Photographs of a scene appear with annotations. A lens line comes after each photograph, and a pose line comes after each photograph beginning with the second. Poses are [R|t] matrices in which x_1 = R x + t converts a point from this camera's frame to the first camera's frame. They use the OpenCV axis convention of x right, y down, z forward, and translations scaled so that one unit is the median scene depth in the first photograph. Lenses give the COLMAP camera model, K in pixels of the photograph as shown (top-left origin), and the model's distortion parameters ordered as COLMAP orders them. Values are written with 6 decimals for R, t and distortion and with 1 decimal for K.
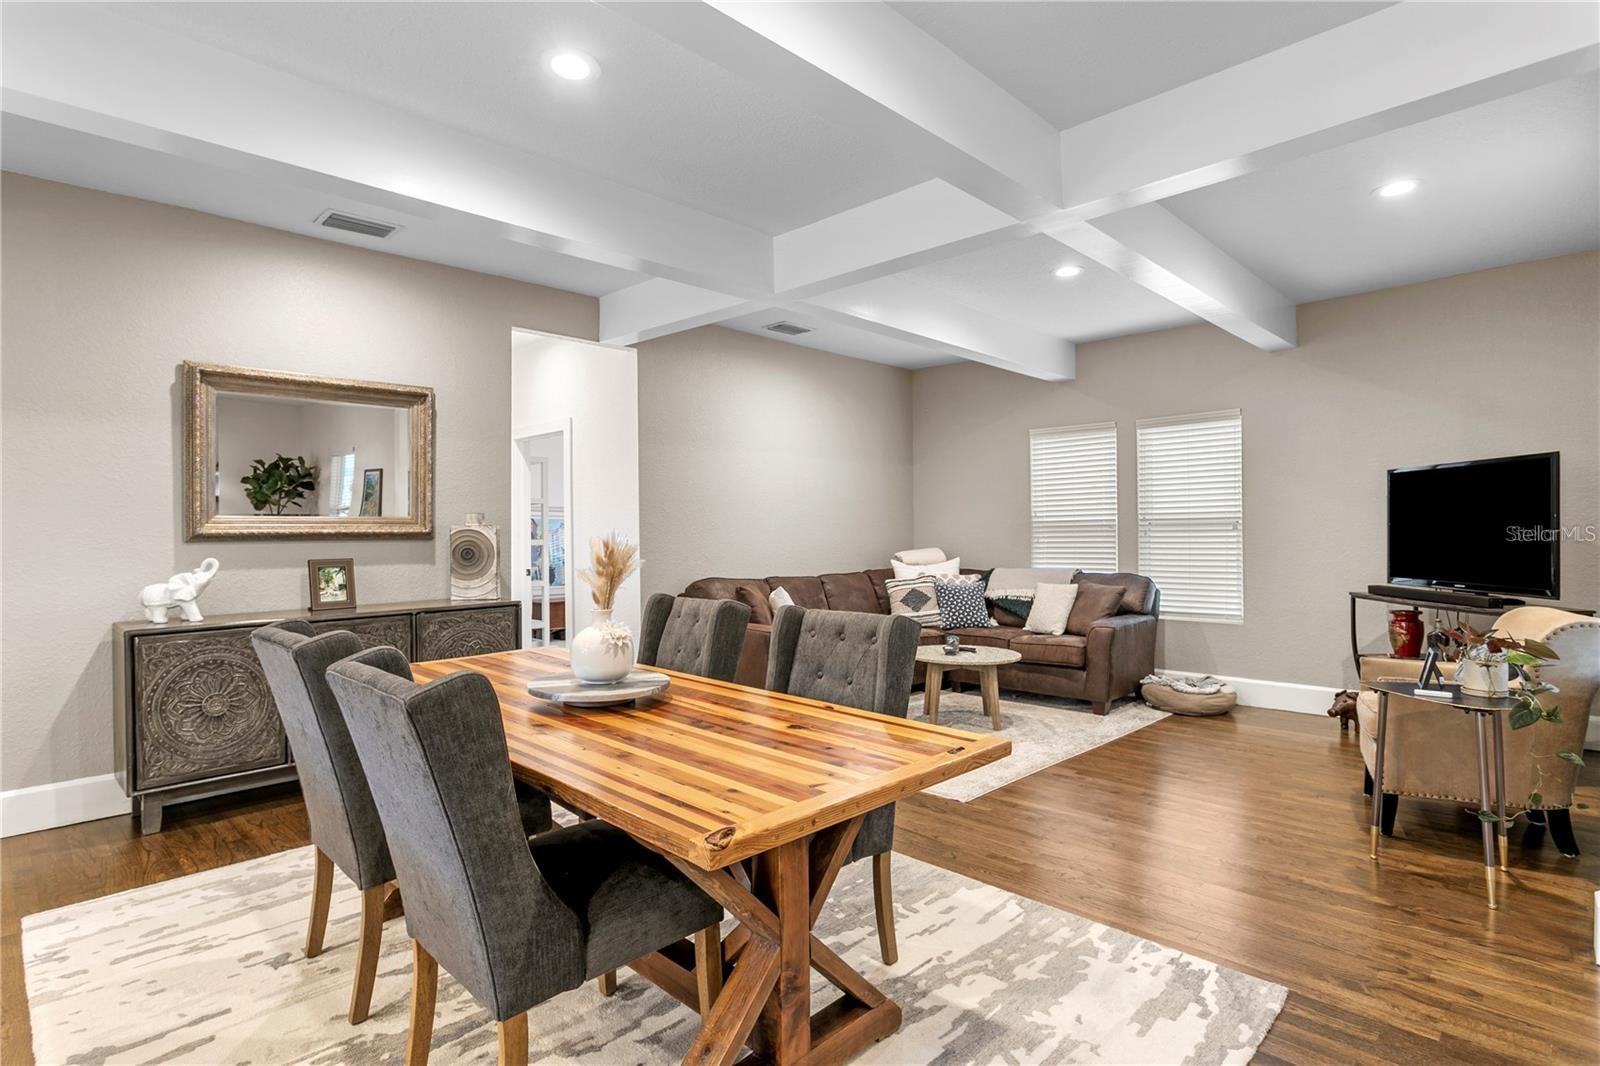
lens RADIAL K [[822.9, 0, 785.7], [0, 822.9, 536.8], [0, 0, 1]] dist [-0.000727, -0.000075]
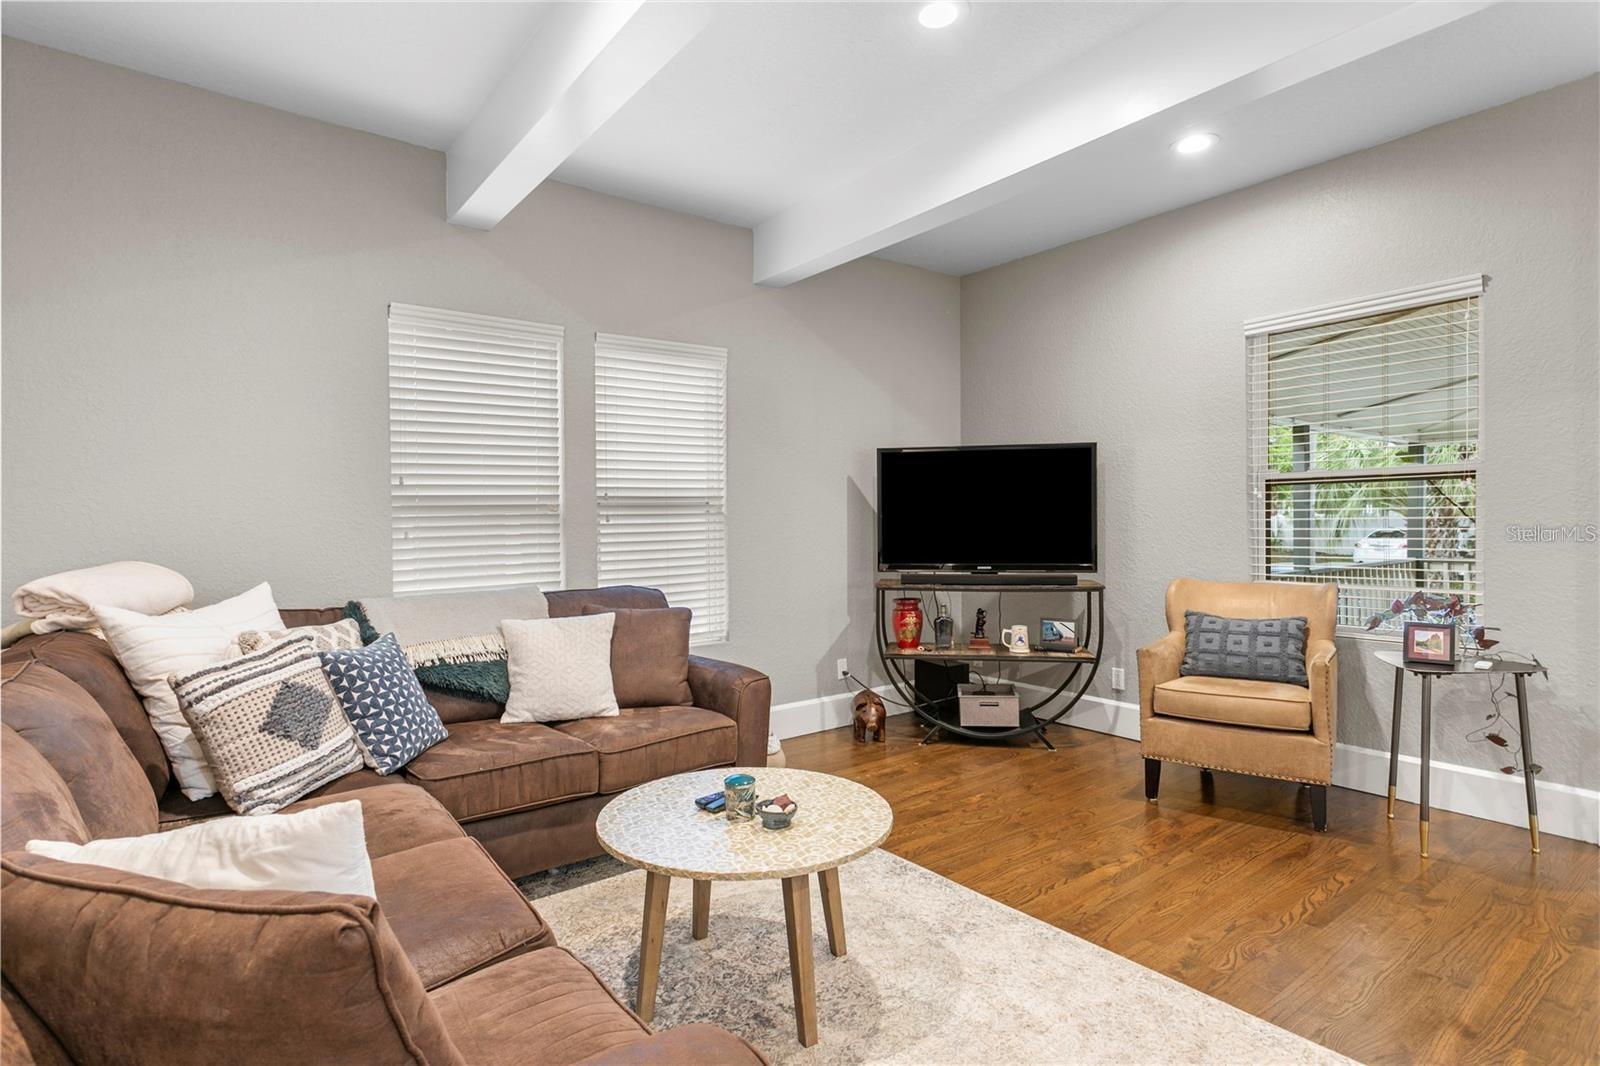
lens RADIAL K [[807.3, 0, 770.4], [0, 807.3, 523.6], [0, 0, 1]] dist [0.001231, 0.000859]
pose [[0.144079, -0.000203, 0.989566, -0.160604], [0.016353, 0.999864, -0.002176, 0.002497], [-0.989431, 0.016496, 0.144062, 0.860859]]
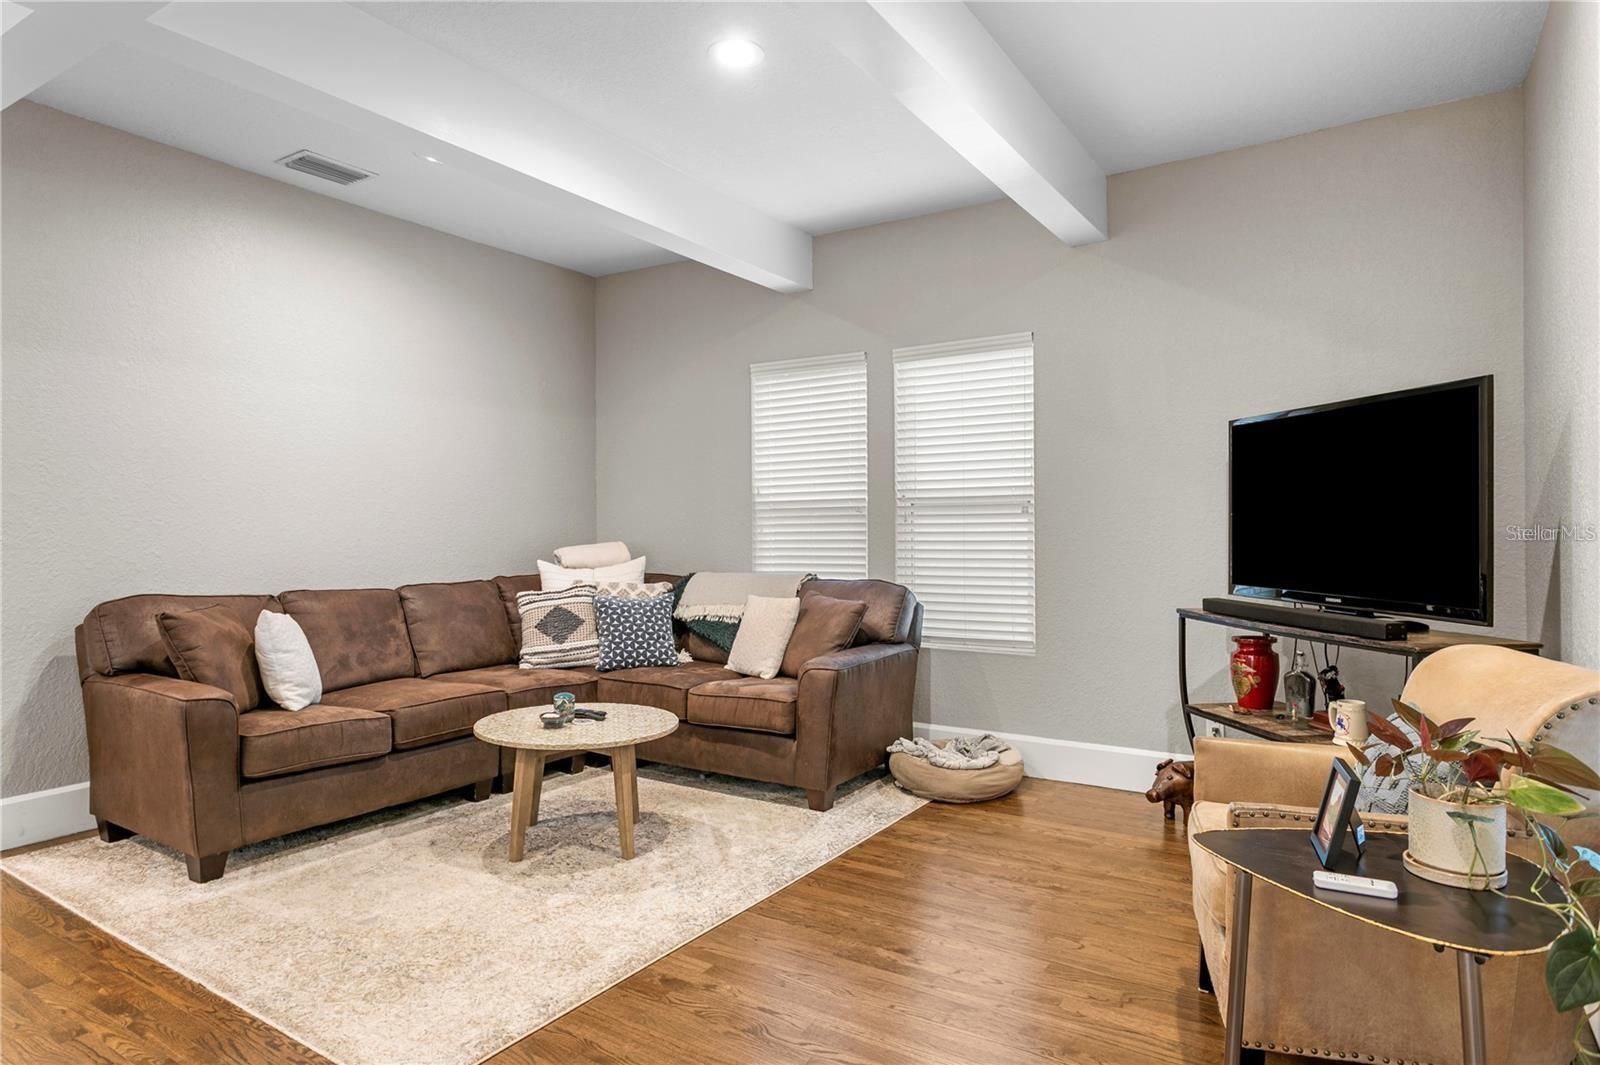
lens RADIAL K [[941.6, 0, 800.0], [0, 941.6, 532.5], [0, 0, 1]] dist [-0.001387, 0.000610]
pose [[0.976148, 0.003298, 0.217082, 0.204843], [-0.003317, 0.999994, -0.000278, 0.007403], [-0.217082, -0.000449, 0.976153, 0.297752]]
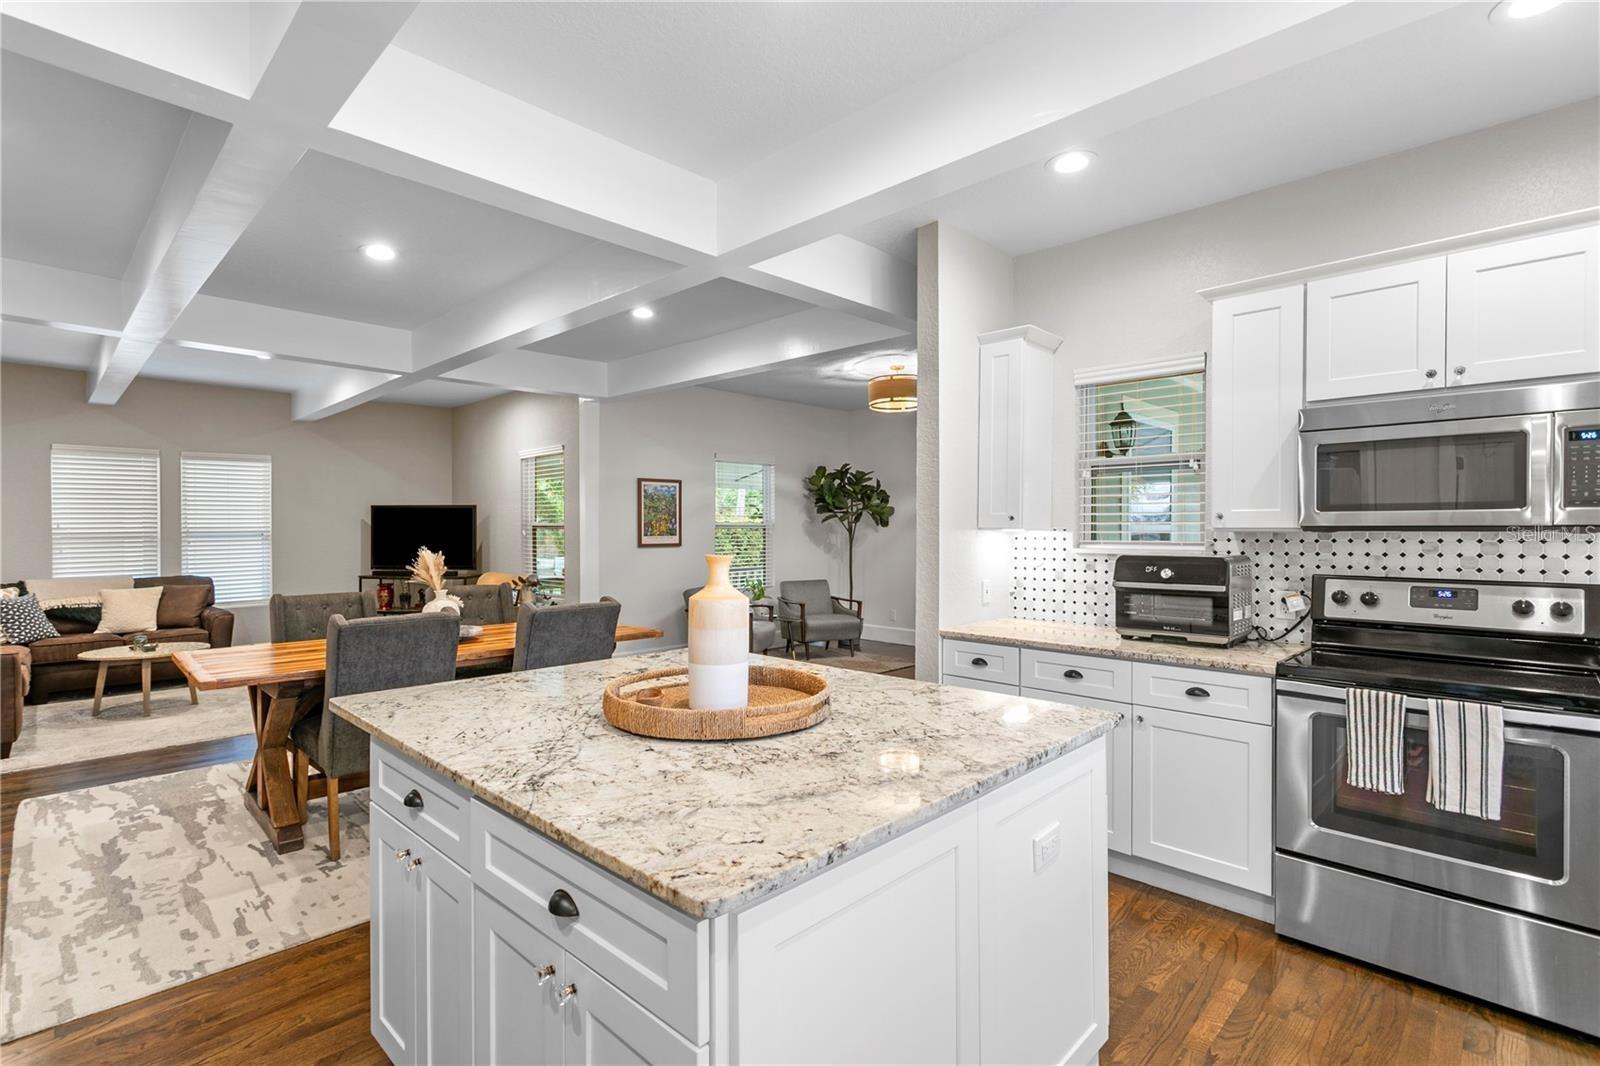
lens RADIAL K [[770.6, 0, 774.2], [0, 770.6, 532.4], [0, 0, 1]] dist [0.011939, 0.001149]
pose [[0.005951, -0.000845, 0.999982, -0.806191], [0.007733, 0.999970, 0.000799, -0.015657], [-0.999952, 0.007728, 0.005957, 0.107708]]
